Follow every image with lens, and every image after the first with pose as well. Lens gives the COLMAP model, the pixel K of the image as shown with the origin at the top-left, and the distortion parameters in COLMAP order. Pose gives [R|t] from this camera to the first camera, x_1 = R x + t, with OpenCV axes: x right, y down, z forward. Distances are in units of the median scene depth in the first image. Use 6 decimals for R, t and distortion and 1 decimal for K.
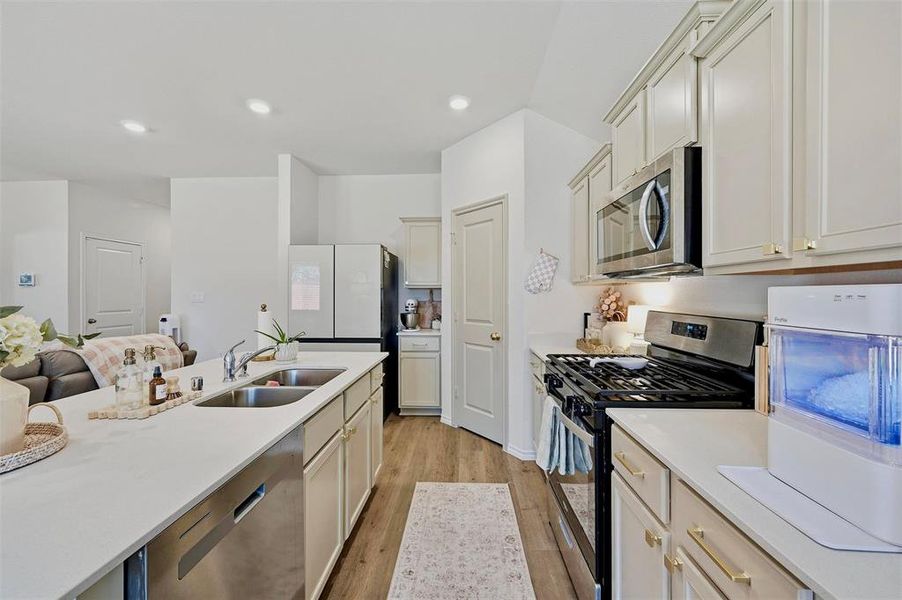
lens RADIAL K [[359.8, 0, 451.2], [0, 359.8, 295.1], [0, 0, 1]] dist [-0.000727, -0.000043]
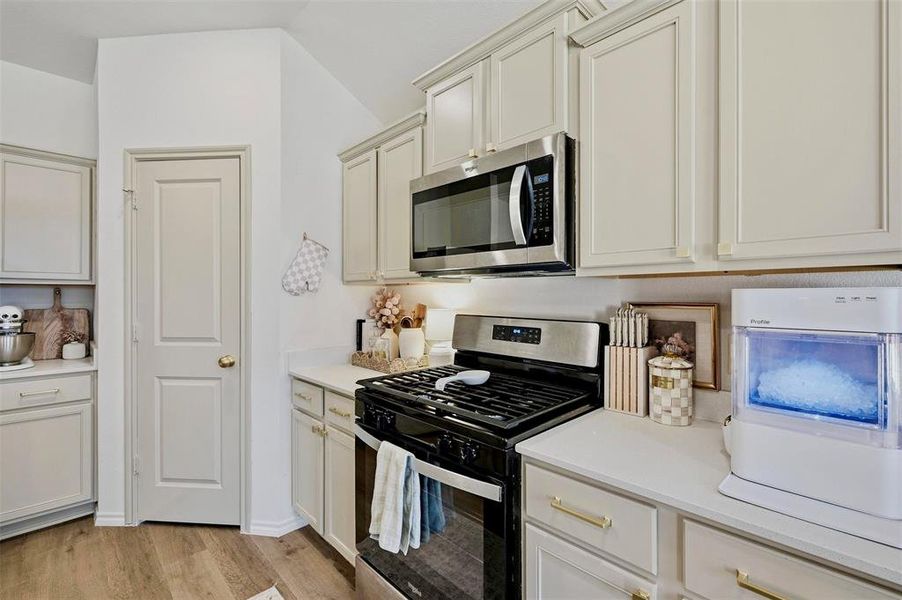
lens RADIAL K [[400.7, 0, 453.0], [0, 400.7, 296.6], [0, 0, 1]] dist [0.000798, 0.000273]
pose [[0.690663, 0.000379, 0.723176, -0.126795], [0.001155, 0.999998, -0.001628, -0.000096], [-0.723175, 0.001960, 0.690662, 0.228193]]
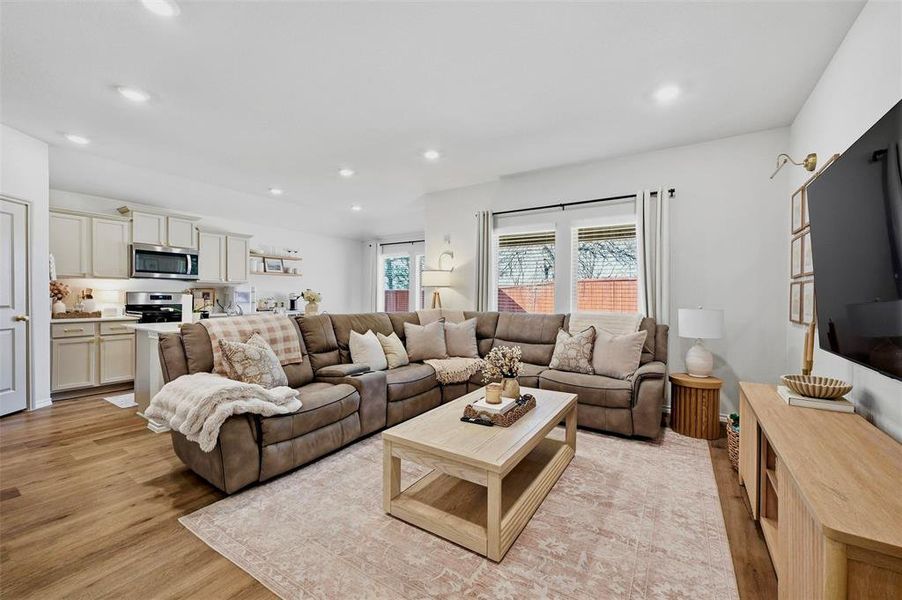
lens RADIAL K [[373.9, 0, 450.5], [0, 373.9, 297.2], [0, 0, 1]] dist [-0.000787, -0.000034]
pose [[-0.862376, -0.005481, 0.506238, -1.794500], [-0.003722, 0.999983, 0.004487, 0.040328], [-0.506254, 0.001985, -0.862382, 1.452031]]
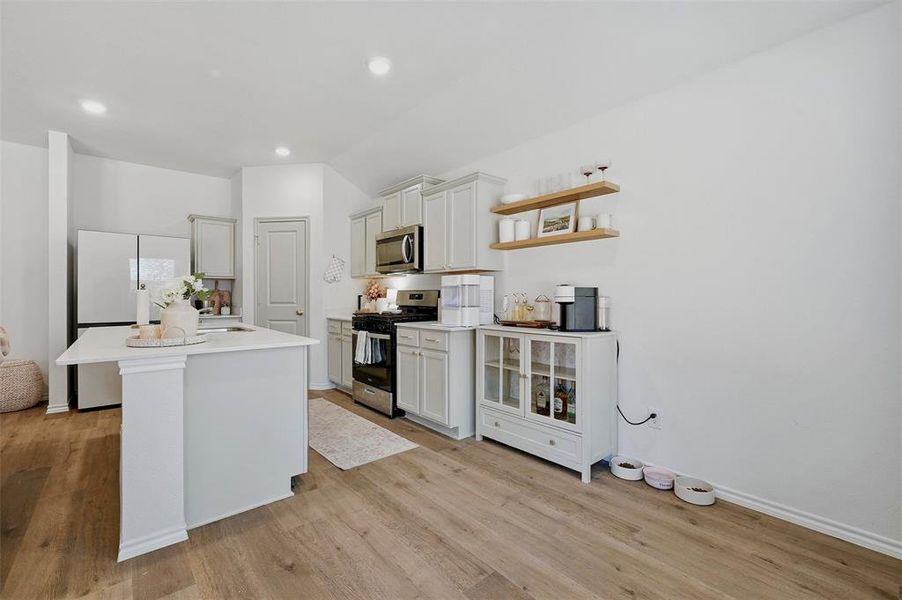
lens RADIAL K [[387.4, 0, 447.9], [0, 387.4, 297.4], [0, 0, 1]] dist [0.000094, -0.000001]
pose [[0.739299, -0.000279, 0.673377, -0.525842], [0.000103, 1.000000, 0.000301, 0.058448], [-0.673377, -0.000153, 0.739299, -0.597677]]
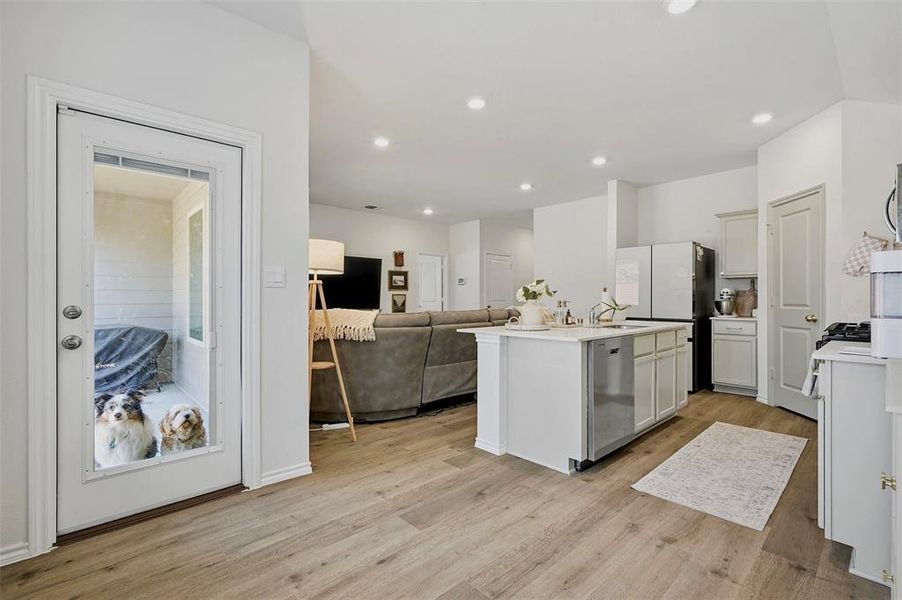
lens RADIAL K [[400.7, 0, 453.0], [0, 400.7, 296.6], [0, 0, 1]] dist [0.000798, 0.000273]
pose [[0.710375, -0.000825, -0.703822, 0.221759], [-0.000612, 0.999998, -0.001790, 0.057379], [0.703823, 0.001702, 0.710374, -0.638691]]
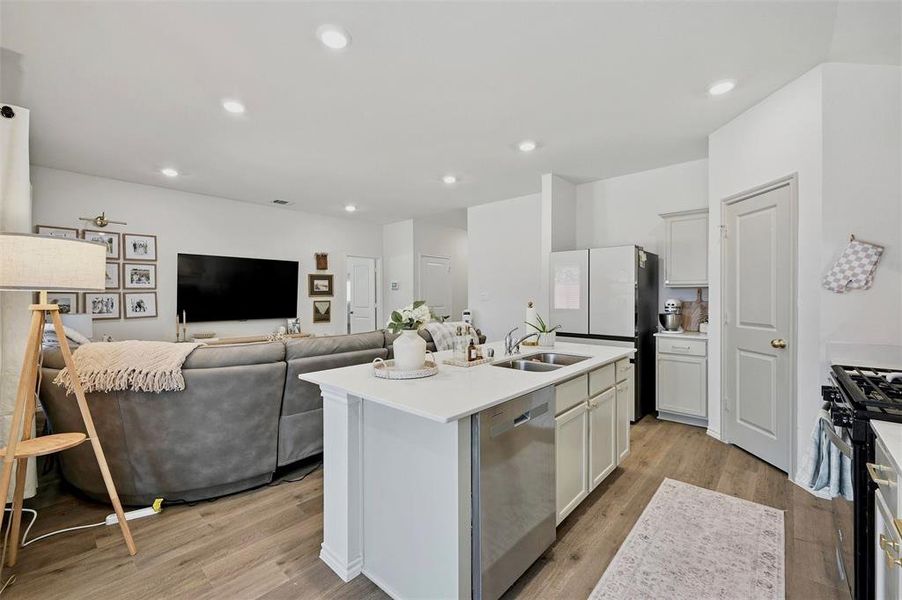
lens RADIAL K [[373.9, 0, 450.5], [0, 373.9, 297.2], [0, 0, 1]] dist [-0.000787, -0.000034]
pose [[0.769293, 0.002374, -0.638892, 0.098275], [0.001956, 0.999980, 0.006071, -0.001104], [0.638893, -0.005921, 0.769273, -0.182883]]
